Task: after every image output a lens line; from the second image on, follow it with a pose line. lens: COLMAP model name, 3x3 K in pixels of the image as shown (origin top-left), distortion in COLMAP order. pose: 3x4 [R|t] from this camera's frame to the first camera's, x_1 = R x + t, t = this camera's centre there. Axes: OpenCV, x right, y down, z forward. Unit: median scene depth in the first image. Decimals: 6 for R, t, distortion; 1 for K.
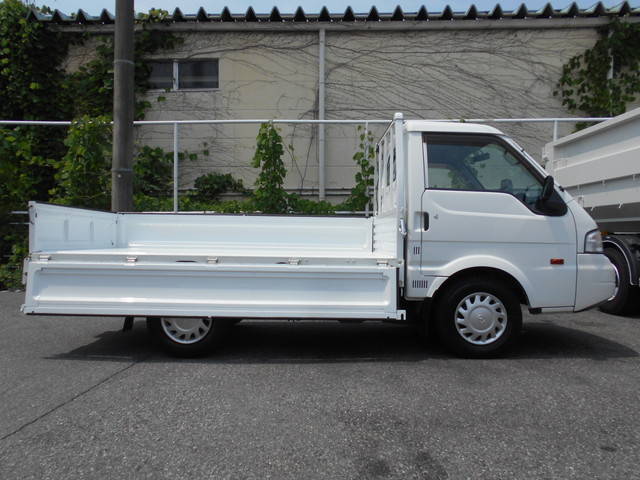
lens RADIAL K [[527.2, 0, 320.0], [0, 527.2, 240.0], [0, 0, 1]] dist [0.019961, -0.004349]
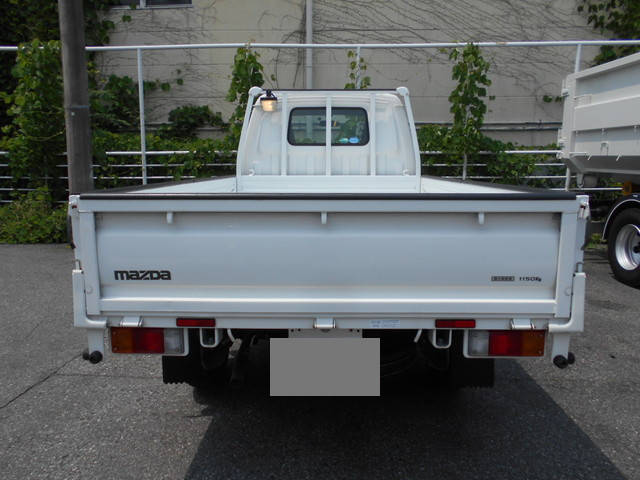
lens RADIAL K [[514.1, 0, 313.6], [0, 514.1, 245.4], [0, 0, 1]] dist [0.004996, 0.013523]
pose [[0.999789, 0.005194, -0.019871, 0.029500], [-0.001819, 0.986086, 0.166228, -0.037276], [0.020458, -0.166157, 0.985887, 0.100413]]
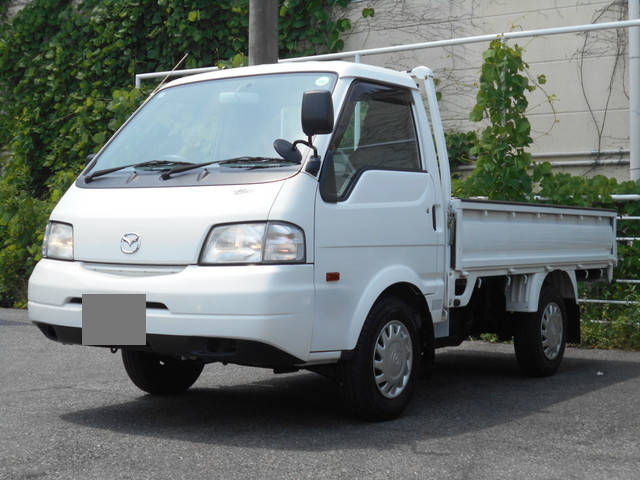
lens RADIAL K [[1096.2, 0, 320.0], [0, 1096.2, 240.0], [0, 0, 1]] dist [-0.008971, 0.029746]
pose [[0.835791, 0.005954, -0.549016, 0.339706], [-0.013838, 0.999852, -0.010223, 0.005165], [0.548874, 0.016141, 0.835749, -0.065338]]
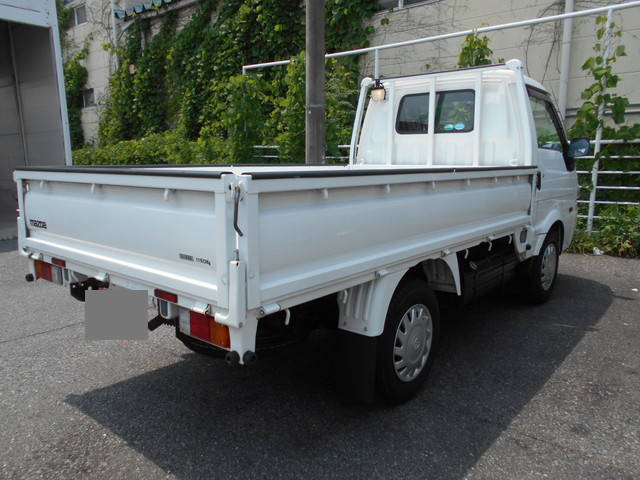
lens RADIAL K [[516.9, 0, 320.0], [0, 516.9, 240.0], [0, 0, 1]] dist [-0.000083, 0.117500]
pose [[0.786264, 0.102544, -0.609322, 0.216877], [-0.001661, 0.986480, 0.163873, -0.031711], [0.617888, -0.127836, 0.775804, 0.155440]]
